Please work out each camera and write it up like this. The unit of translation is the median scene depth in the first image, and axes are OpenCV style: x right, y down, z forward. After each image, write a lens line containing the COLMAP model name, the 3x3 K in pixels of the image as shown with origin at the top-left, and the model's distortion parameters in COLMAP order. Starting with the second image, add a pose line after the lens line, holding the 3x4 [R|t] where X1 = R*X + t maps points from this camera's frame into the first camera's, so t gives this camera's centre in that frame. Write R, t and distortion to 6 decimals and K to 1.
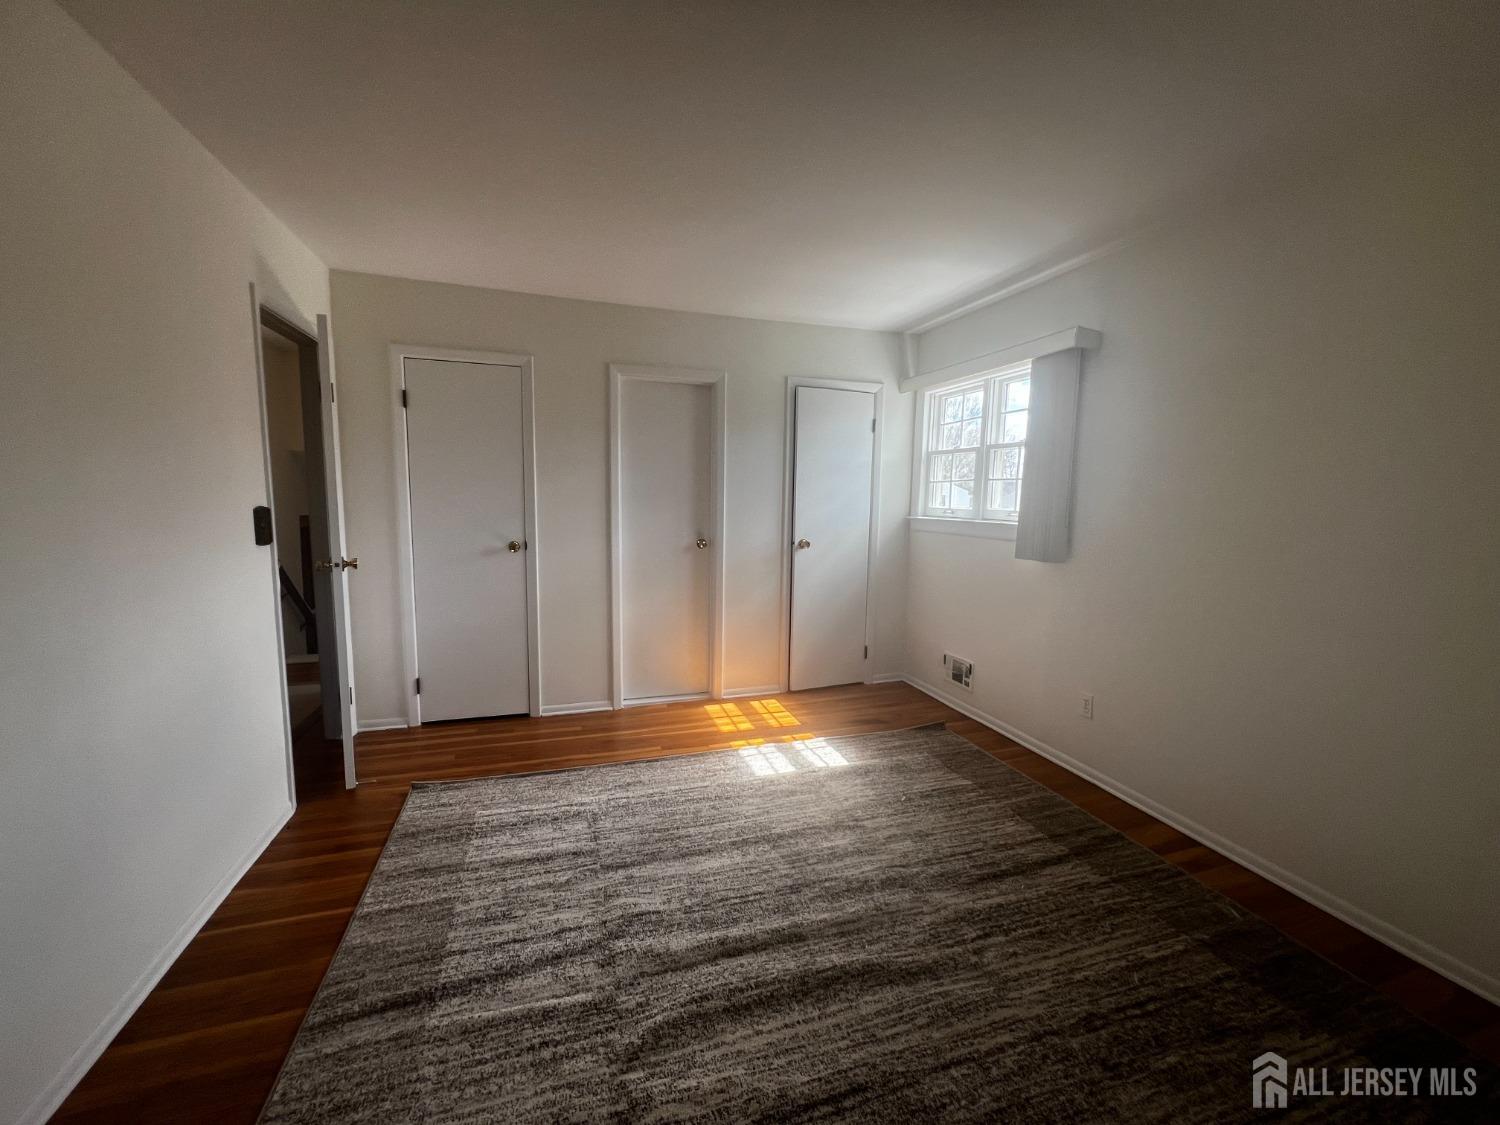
lens RADIAL K [[602.3, 0, 749.4], [0, 602.3, 559.4], [0, 0, 1]] dist [0.000858, 0.000057]
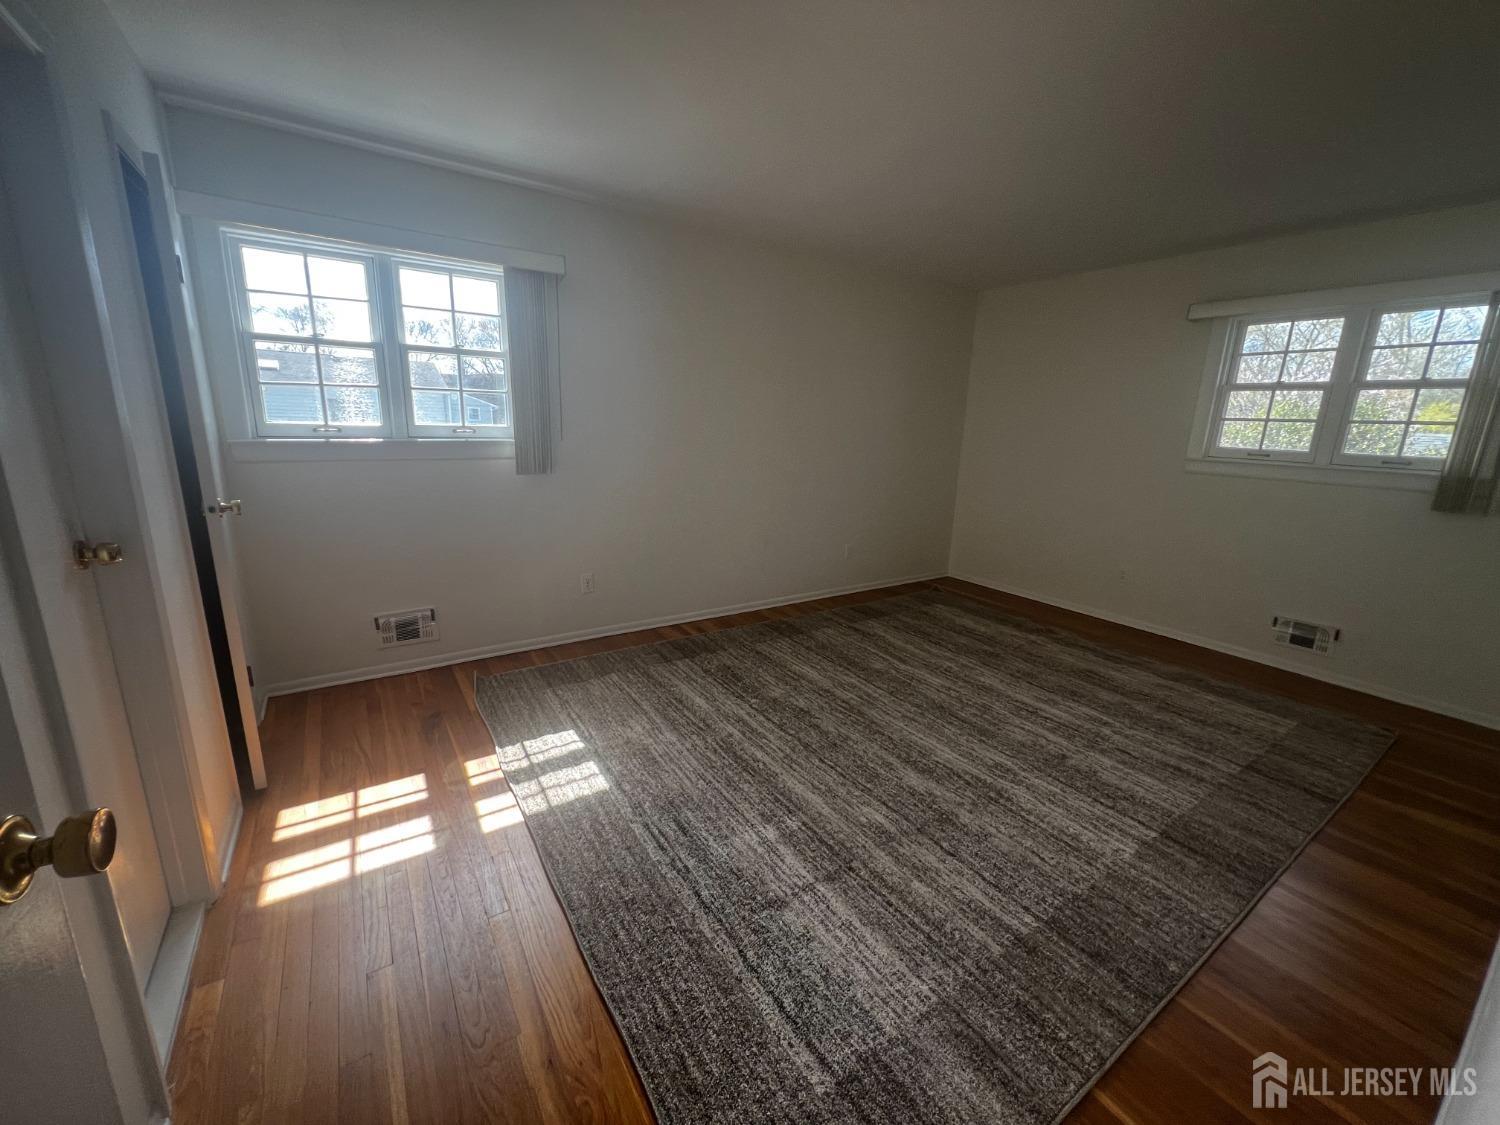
lens RADIAL K [[599.0, 0, 749.3], [0, 599.0, 564.3], [0, 0, 1]] dist [-0.001620, -0.000050]
pose [[-0.269689, -0.253294, 0.929037, -0.643619], [0.069884, 0.957092, 0.281230, -0.116760], [-0.960408, 0.140770, -0.240416, 0.913276]]
